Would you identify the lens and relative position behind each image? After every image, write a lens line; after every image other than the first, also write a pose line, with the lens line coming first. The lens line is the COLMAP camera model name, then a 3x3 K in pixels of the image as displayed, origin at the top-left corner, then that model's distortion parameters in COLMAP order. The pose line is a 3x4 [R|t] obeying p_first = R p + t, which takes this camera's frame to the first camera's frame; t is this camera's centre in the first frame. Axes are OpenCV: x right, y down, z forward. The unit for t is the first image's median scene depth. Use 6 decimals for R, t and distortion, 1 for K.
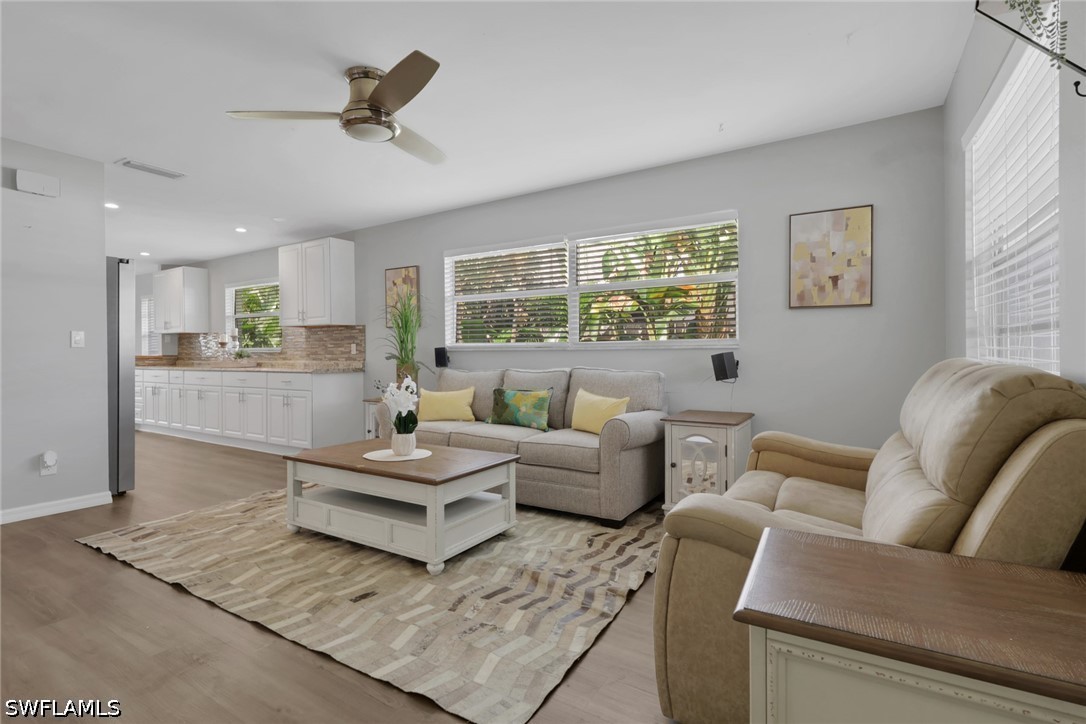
lens RADIAL K [[512.3, 0, 538.9], [0, 512.3, 360.2], [0, 0, 1]] dist [-0.002433, -0.000400]
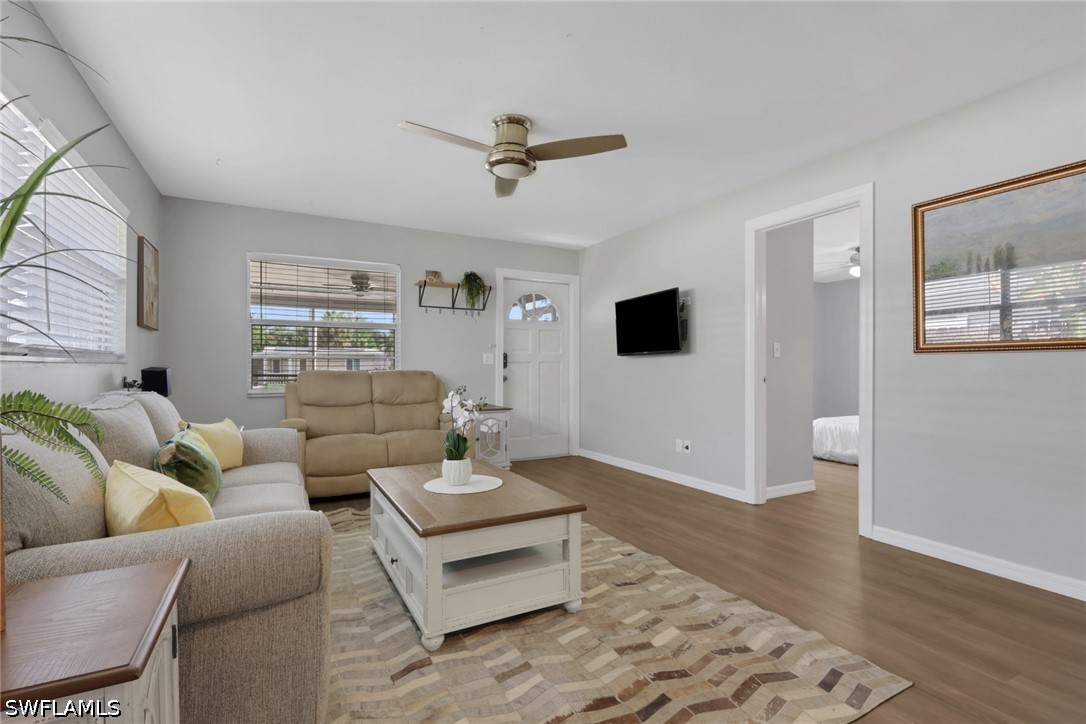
lens RADIAL K [[502.9, 0, 541.4], [0, 502.9, 370.6], [0, 0, 1]] dist [-0.001043, -0.000418]
pose [[-0.865512, 0.000234, 0.500888, -1.065626], [0.010181, 0.999802, 0.017124, -0.027864], [-0.500784, 0.019921, -0.865343, 2.188134]]
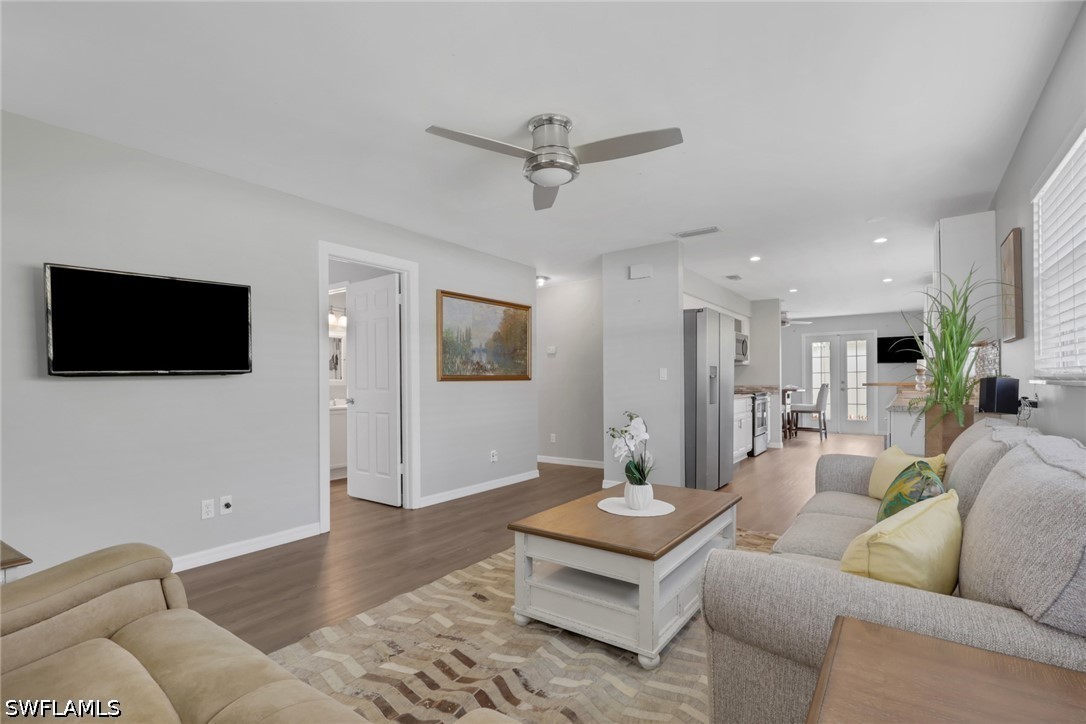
lens RADIAL K [[506.1, 0, 541.4], [0, 506.1, 384.1], [0, 0, 1]] dist [-0.000611, -0.000055]
pose [[-0.069311, 0.006677, -0.997573, 0.797603], [-0.003051, 0.999972, 0.006905, -0.042977], [0.997590, 0.003522, -0.069288, 1.182600]]
